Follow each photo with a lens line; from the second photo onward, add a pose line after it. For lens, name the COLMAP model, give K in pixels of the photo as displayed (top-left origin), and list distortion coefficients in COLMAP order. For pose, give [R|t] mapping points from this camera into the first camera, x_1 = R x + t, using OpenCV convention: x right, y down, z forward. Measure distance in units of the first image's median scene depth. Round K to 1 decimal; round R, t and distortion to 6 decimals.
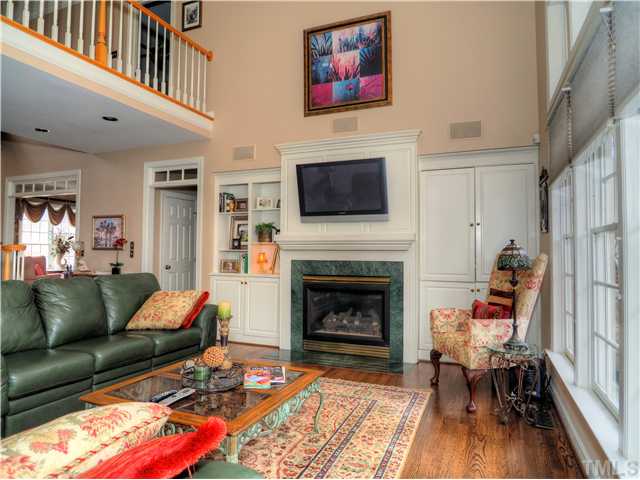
lens RADIAL K [[412.1, 0, 320.0], [0, 412.1, 240.0], [0, 0, 1]] dist [-0.003713, -0.001823]
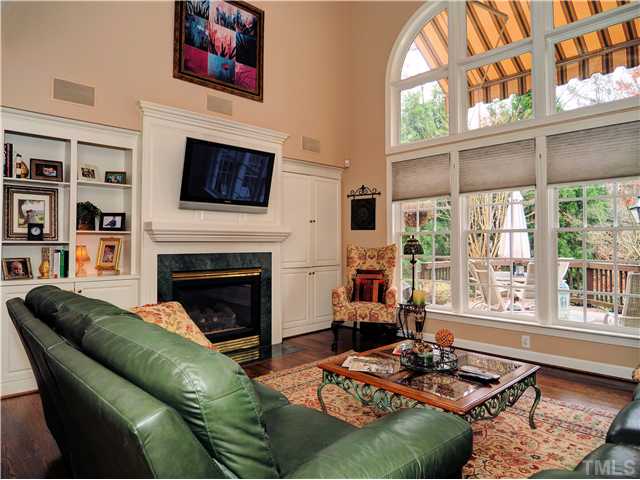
lens RADIAL K [[412.1, 0, 320.0], [0, 412.1, 240.0], [0, 0, 1]] dist [-0.003713, -0.001823]
pose [[0.406617, 0.003666, 0.913591, -0.691638], [-0.020940, 0.999767, 0.005308, 0.011071], [-0.913359, -0.021289, 0.406599, 0.419632]]
